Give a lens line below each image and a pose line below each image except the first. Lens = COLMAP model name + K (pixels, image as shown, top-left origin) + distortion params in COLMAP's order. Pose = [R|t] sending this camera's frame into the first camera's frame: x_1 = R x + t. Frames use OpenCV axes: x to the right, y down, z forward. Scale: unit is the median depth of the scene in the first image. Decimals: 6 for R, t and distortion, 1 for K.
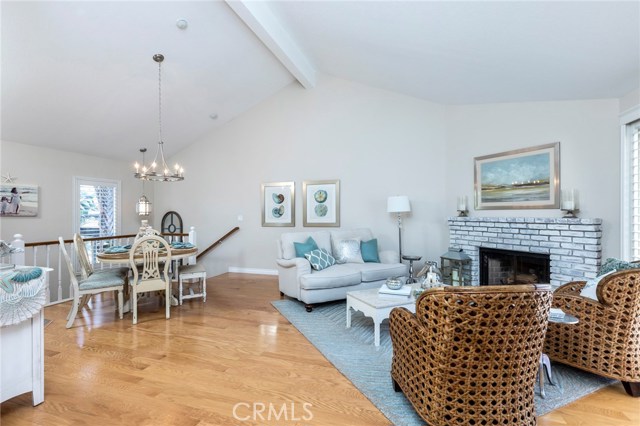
lens RADIAL K [[294.0, 0, 313.2], [0, 294.0, 219.6], [0, 0, 1]] dist [0.000433, 0.000546]
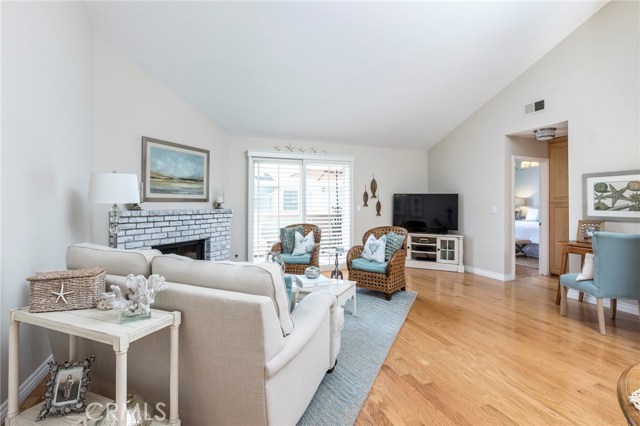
lens RADIAL K [[302.7, 0, 319.8], [0, 302.7, 205.6], [0, 0, 1]] dist [0.001237, 0.000203]
pose [[-0.655640, -0.000754, 0.755073, -0.430911], [0.017617, 0.999712, 0.016296, -0.030049], [-0.754868, 0.023986, -0.655438, 1.318135]]
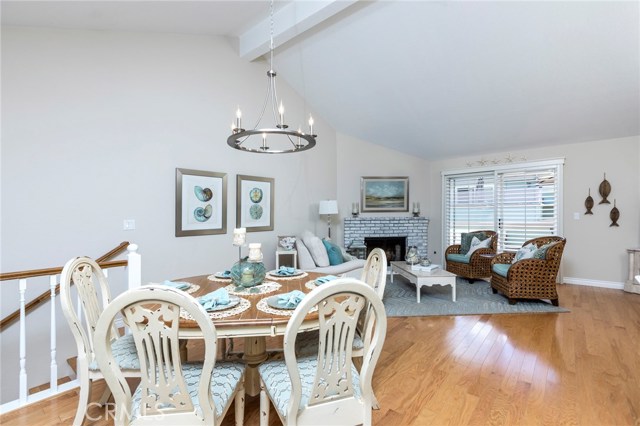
lens RADIAL K [[294.0, 0, 313.2], [0, 294.0, 219.6], [0, 0, 1]] dist [0.000433, 0.000546]
pose [[0.369623, -0.015221, 0.929057, -0.999398], [0.027015, 0.999619, 0.005629, -0.013621], [-0.928789, 0.023018, 0.369894, 0.765089]]
